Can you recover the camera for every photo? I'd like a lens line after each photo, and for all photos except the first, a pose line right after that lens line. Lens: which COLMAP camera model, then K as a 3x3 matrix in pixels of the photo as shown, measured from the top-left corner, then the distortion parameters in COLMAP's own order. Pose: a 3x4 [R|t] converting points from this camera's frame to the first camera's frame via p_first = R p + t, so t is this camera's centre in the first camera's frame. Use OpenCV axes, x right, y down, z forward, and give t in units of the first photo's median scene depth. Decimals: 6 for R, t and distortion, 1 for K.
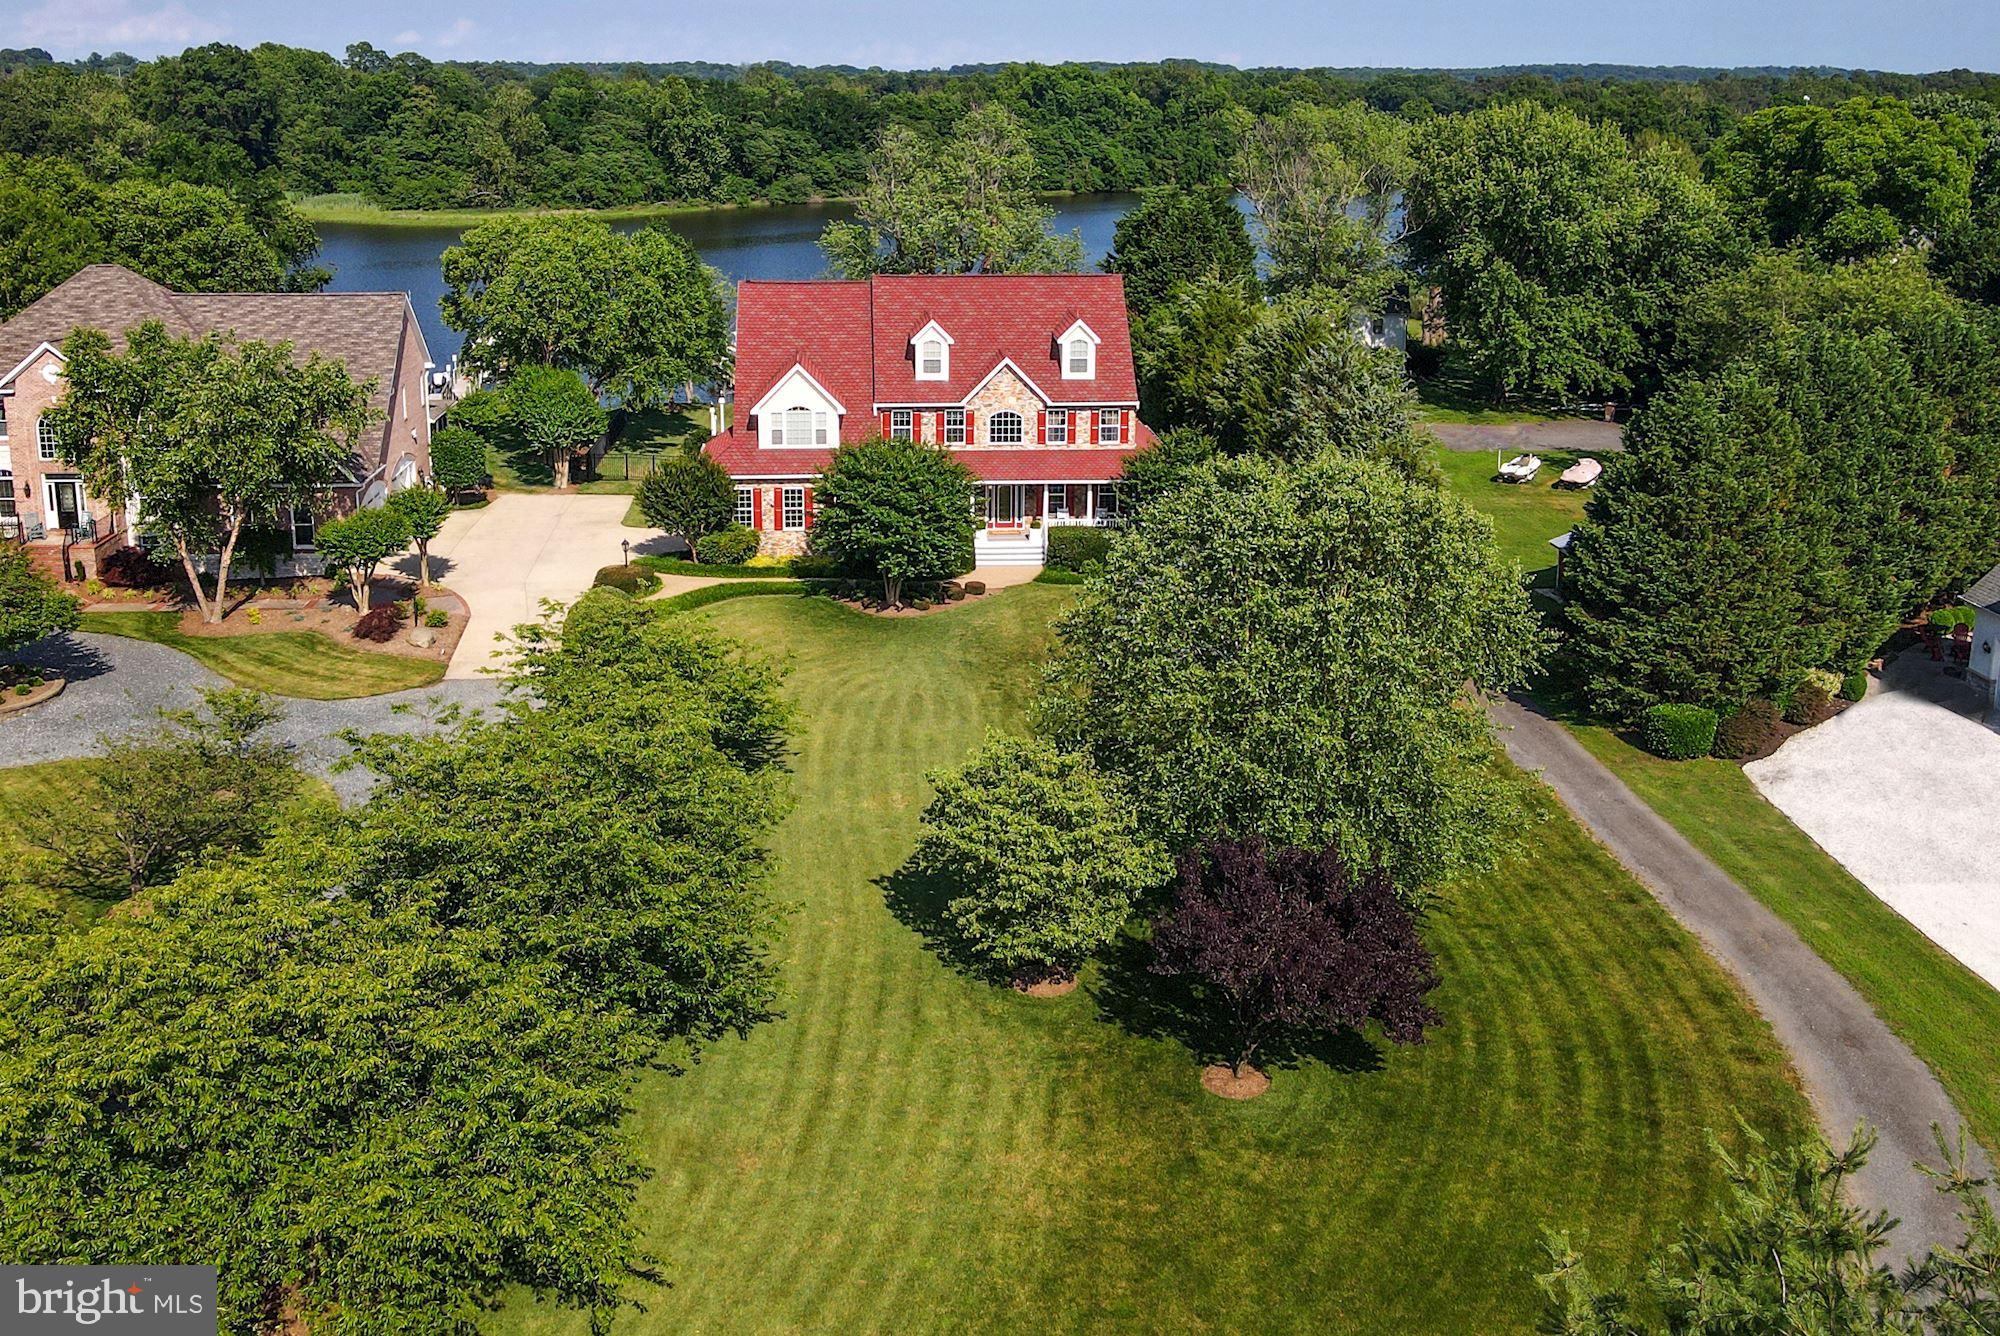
lens RADIAL K [[1792.5, 0, 1000.0], [0, 1792.5, 668.0], [0, 0, 1]] dist [-0.010582, 0.001330]
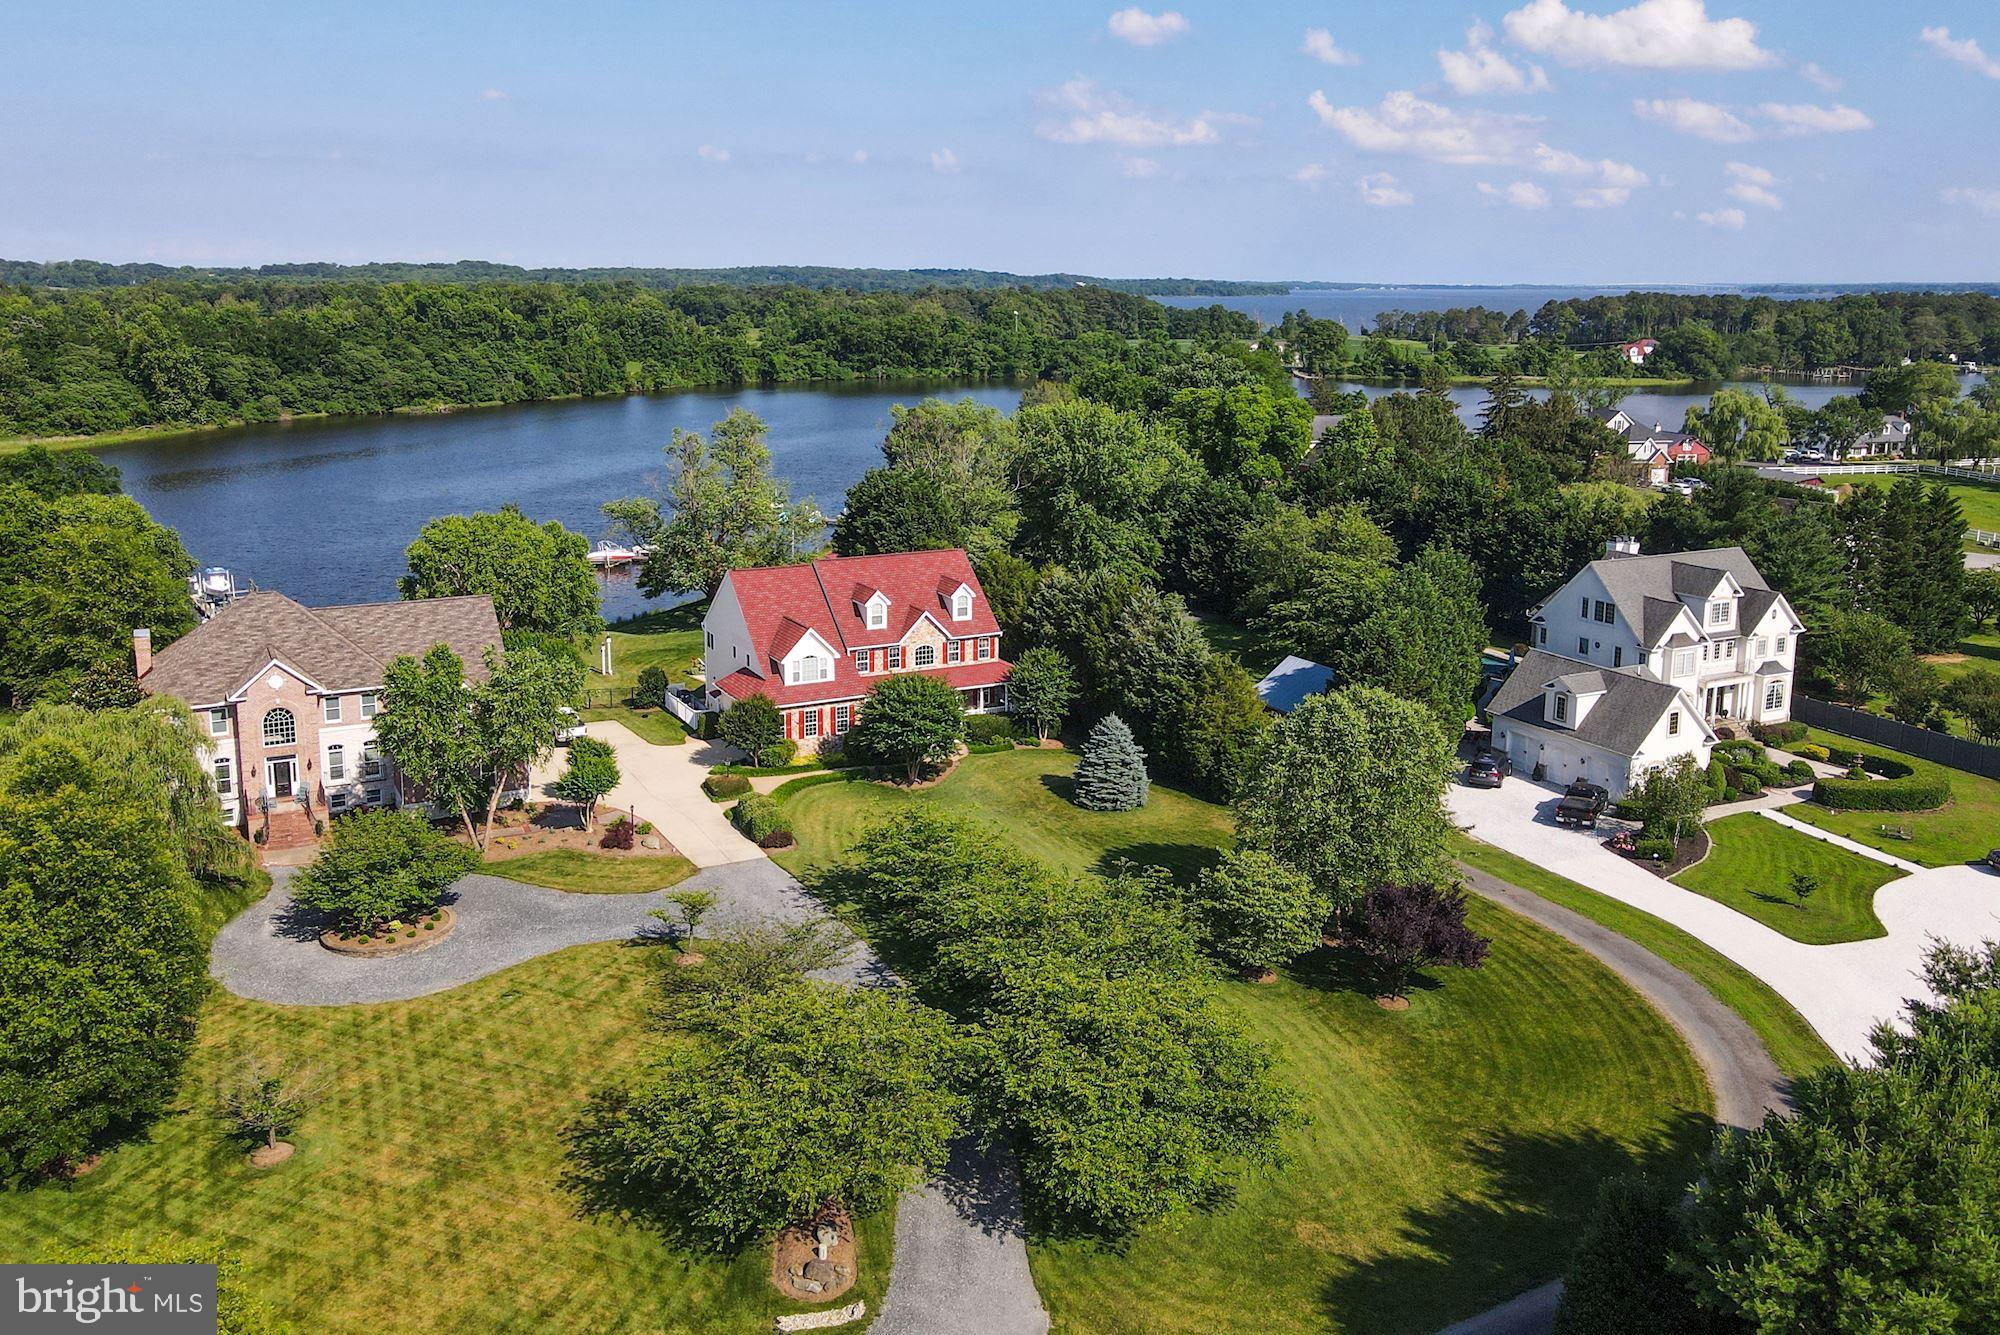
lens RADIAL K [[1460.9, 0, 1005.7], [0, 1460.9, 712.7], [0, 0, 1]] dist [-0.000018, 0.006106]
pose [[0.918261, -0.102481, 0.382484, -0.416980], [0.116515, 0.993095, -0.013643, -0.060004], [-0.378445, 0.057093, 0.923861, -0.183256]]
